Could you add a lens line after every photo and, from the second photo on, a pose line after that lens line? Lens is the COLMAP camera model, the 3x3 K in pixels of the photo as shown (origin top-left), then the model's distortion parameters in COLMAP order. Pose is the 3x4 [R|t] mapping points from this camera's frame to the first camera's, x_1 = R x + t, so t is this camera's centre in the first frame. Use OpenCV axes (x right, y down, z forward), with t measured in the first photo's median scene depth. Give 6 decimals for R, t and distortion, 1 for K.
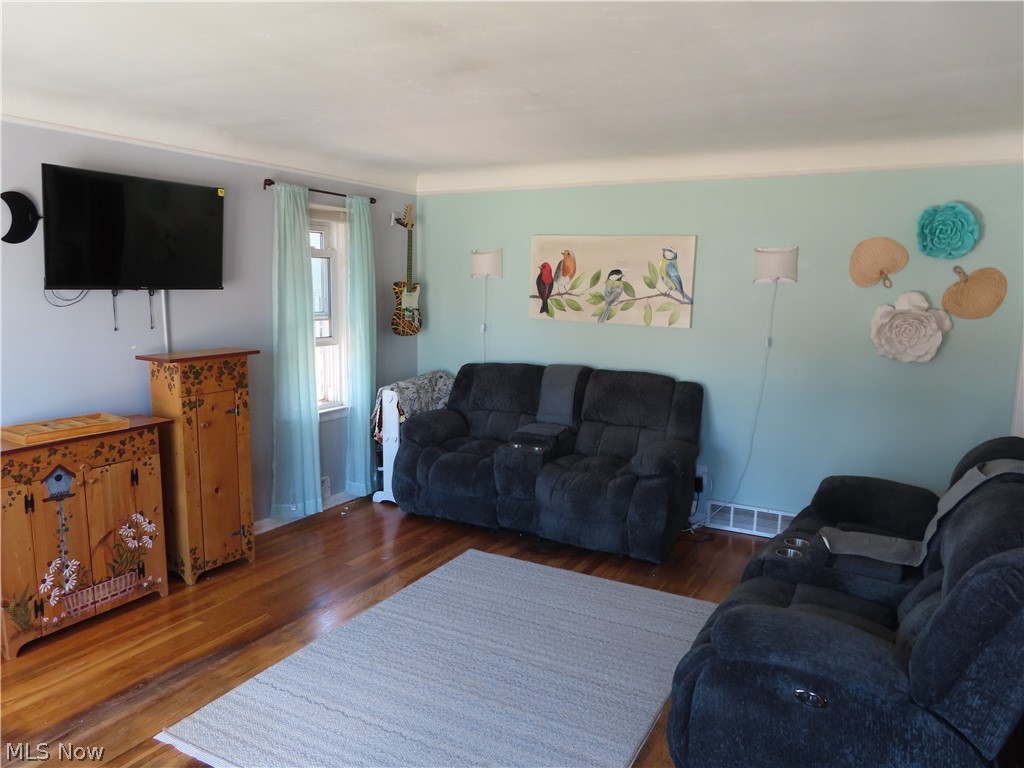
lens RADIAL K [[730.9, 0, 509.0], [0, 730.9, 381.7], [0, 0, 1]] dist [-0.006808, 0.002725]
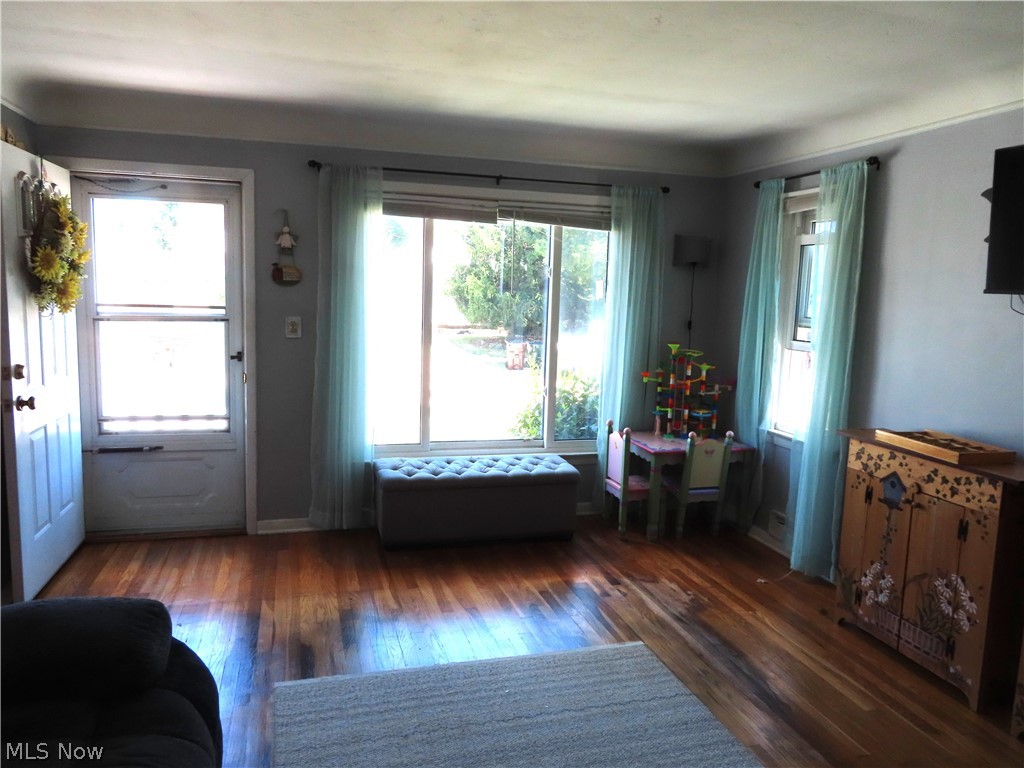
lens RADIAL K [[730.9, 0, 509.0], [0, 730.9, 381.7], [0, 0, 1]] dist [-0.006808, 0.002725]
pose [[-0.700253, 0.056298, -0.711671, 0.381047], [-0.142746, 0.965712, 0.216850, -0.124461], [0.699477, 0.253438, -0.668207, 1.141913]]
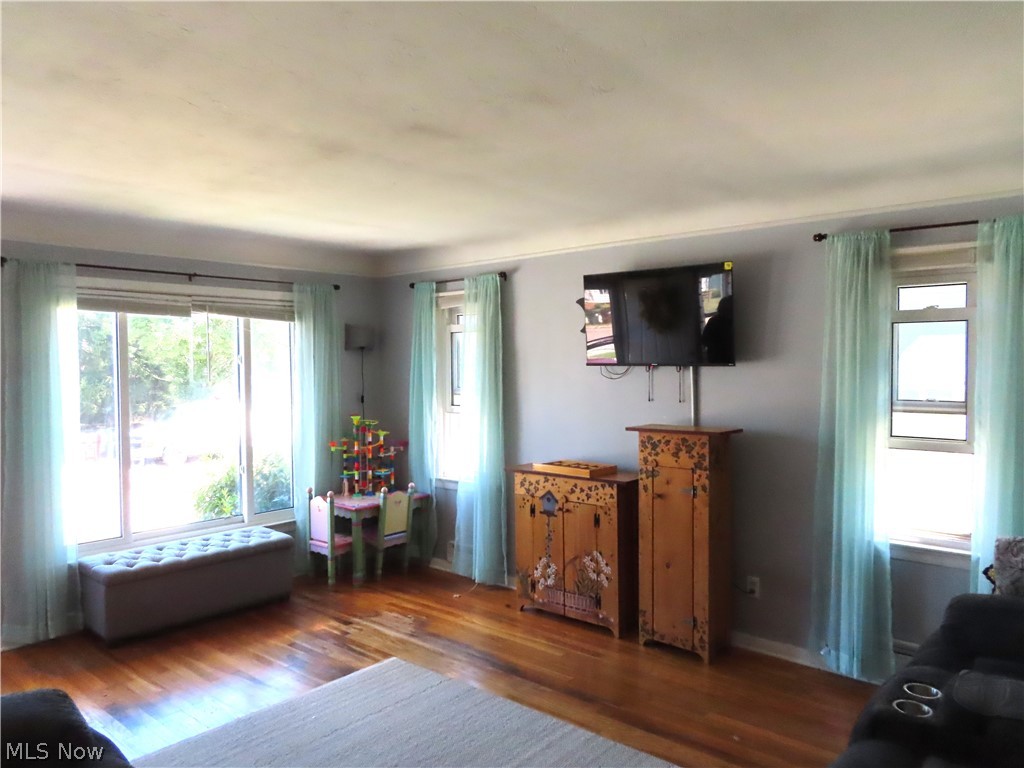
lens RADIAL K [[730.9, 0, 509.0], [0, 730.9, 381.7], [0, 0, 1]] dist [-0.006808, 0.002725]
pose [[-0.202922, 0.011884, -0.979123, 0.690373], [-0.132564, 0.990387, 0.039494, -0.123700], [0.970180, 0.137811, -0.199396, 1.067289]]
